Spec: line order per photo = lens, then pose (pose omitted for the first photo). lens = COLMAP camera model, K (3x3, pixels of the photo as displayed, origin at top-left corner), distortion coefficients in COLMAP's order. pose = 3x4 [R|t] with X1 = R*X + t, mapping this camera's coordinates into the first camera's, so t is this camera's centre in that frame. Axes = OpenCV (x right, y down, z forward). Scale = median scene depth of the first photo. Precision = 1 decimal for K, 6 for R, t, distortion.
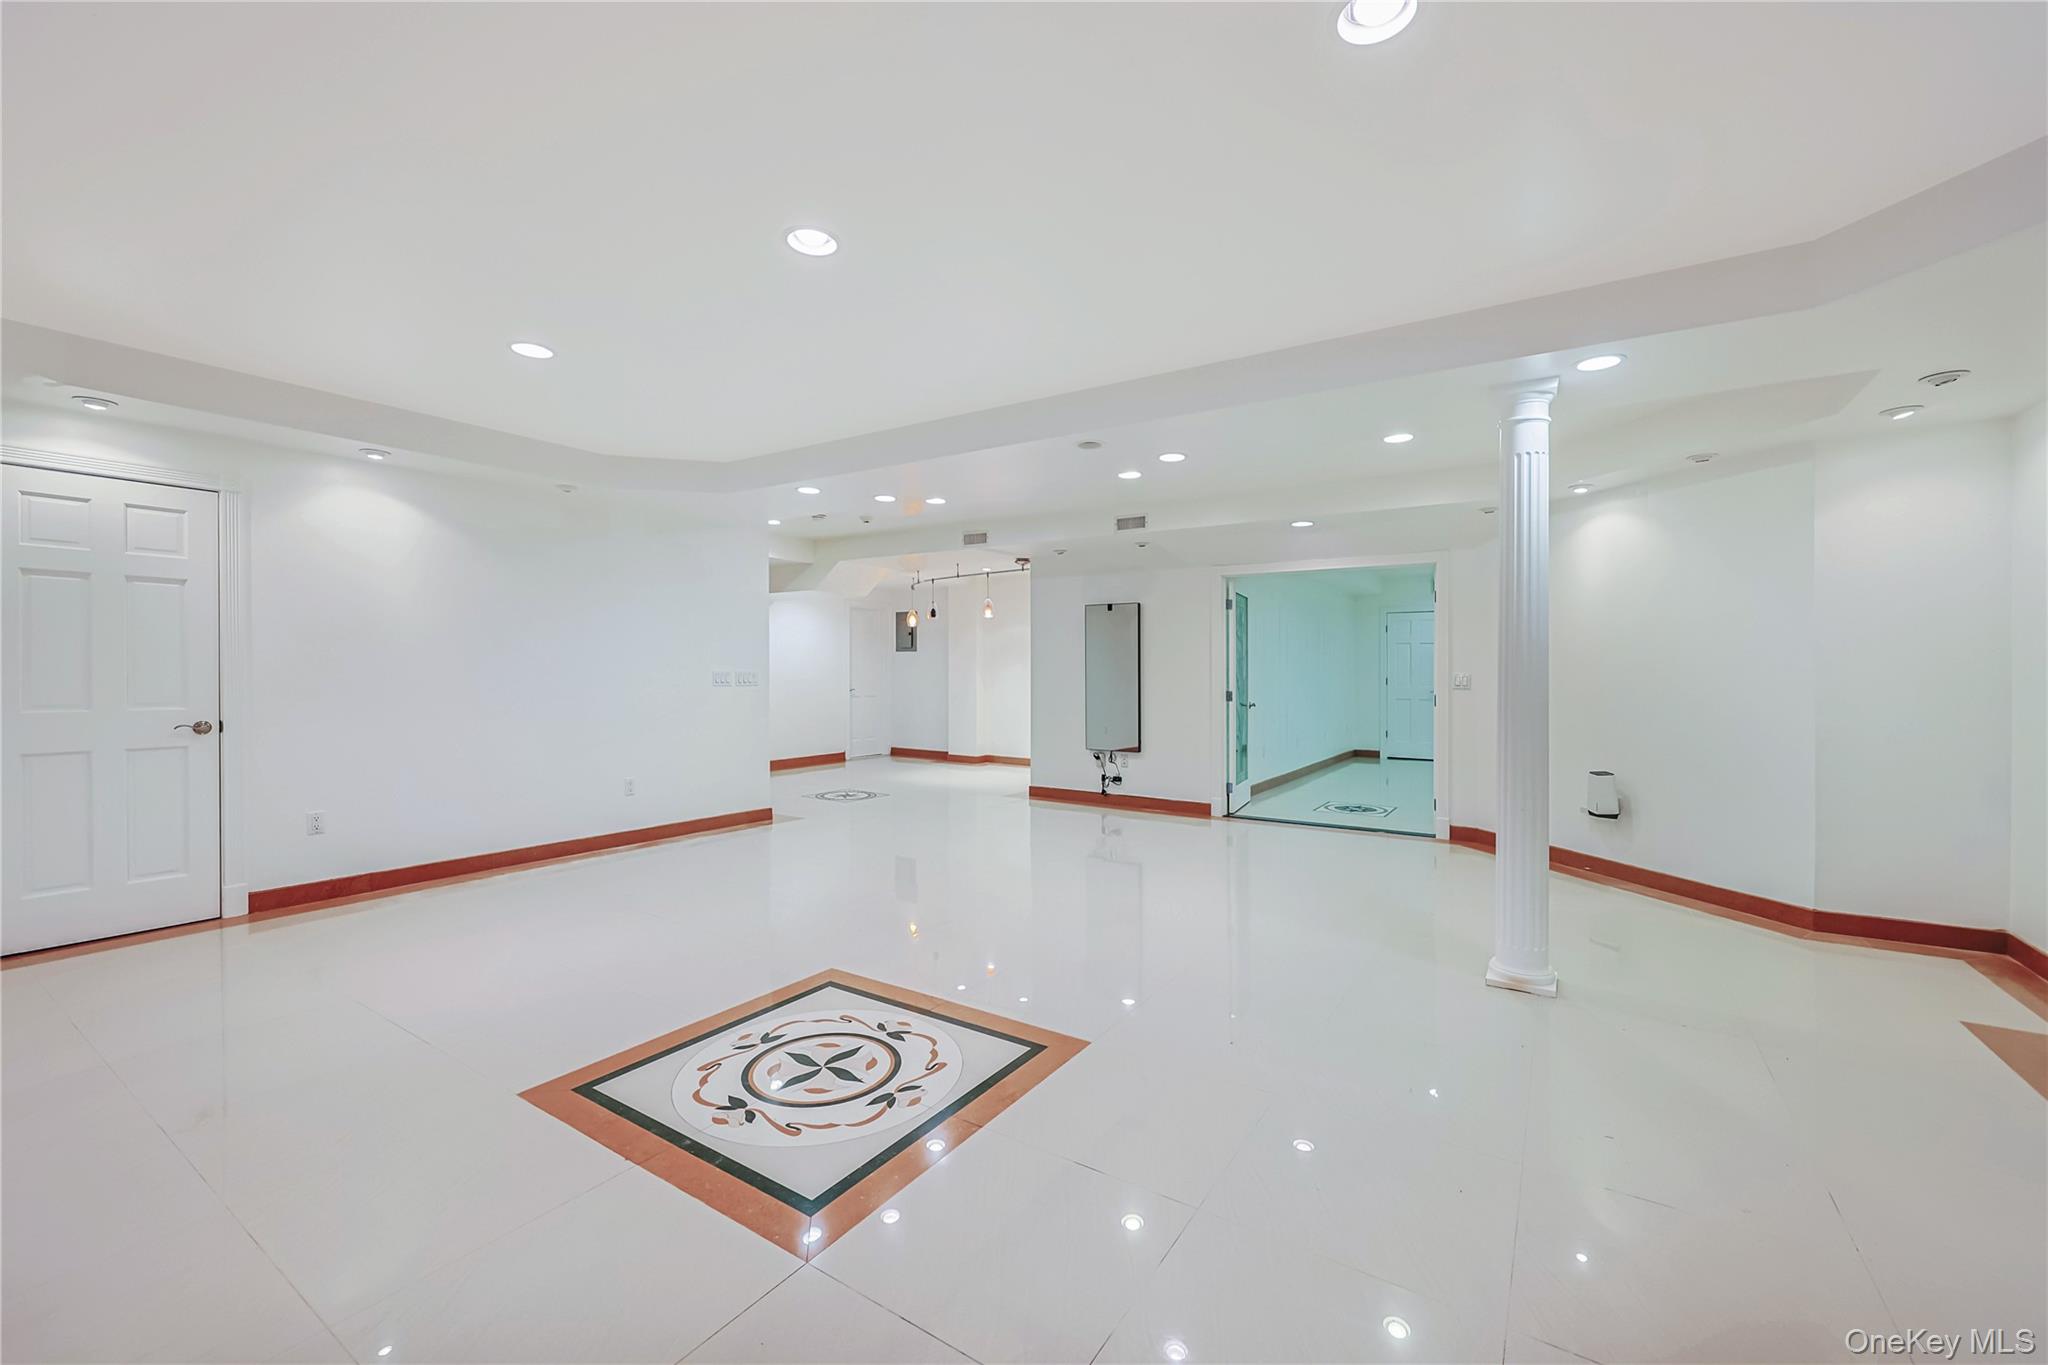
lens RADIAL K [[831.6, 0, 1024.0], [0, 831.6, 682.5], [0, 0, 1]] dist [0.000263, 0.000230]
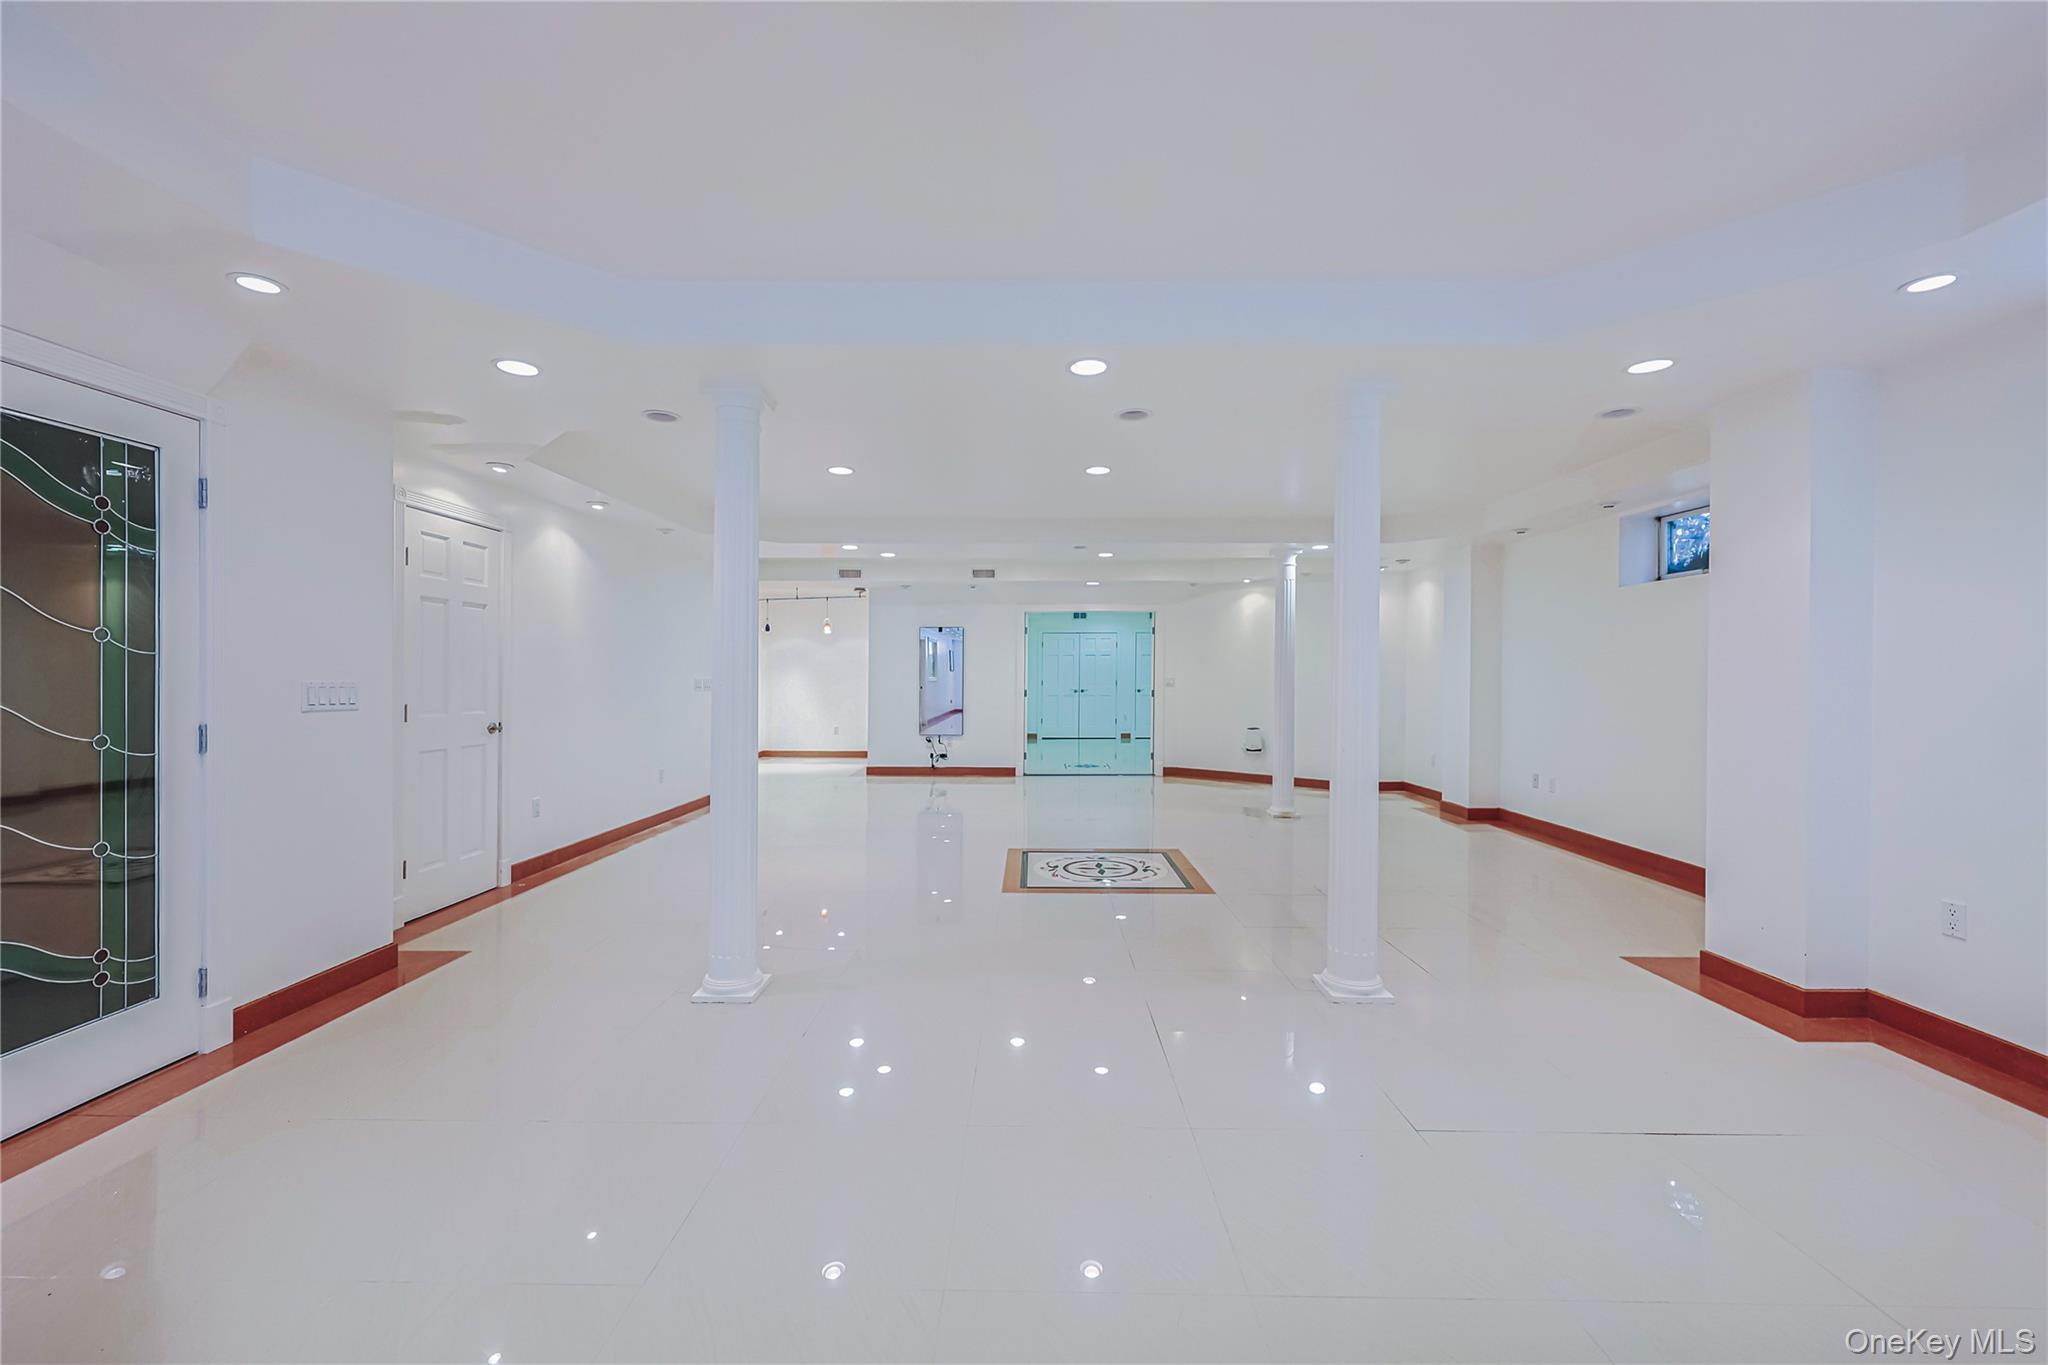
lens RADIAL K [[831.6, 0, 1024.0], [0, 831.6, 682.5], [0, 0, 1]] dist [0.000263, 0.000230]
pose [[0.841506, -0.009890, 0.540157, -0.594090], [0.012367, 0.999923, -0.000958, -0.000303], [-0.540106, 0.007486, 0.841564, -0.251244]]
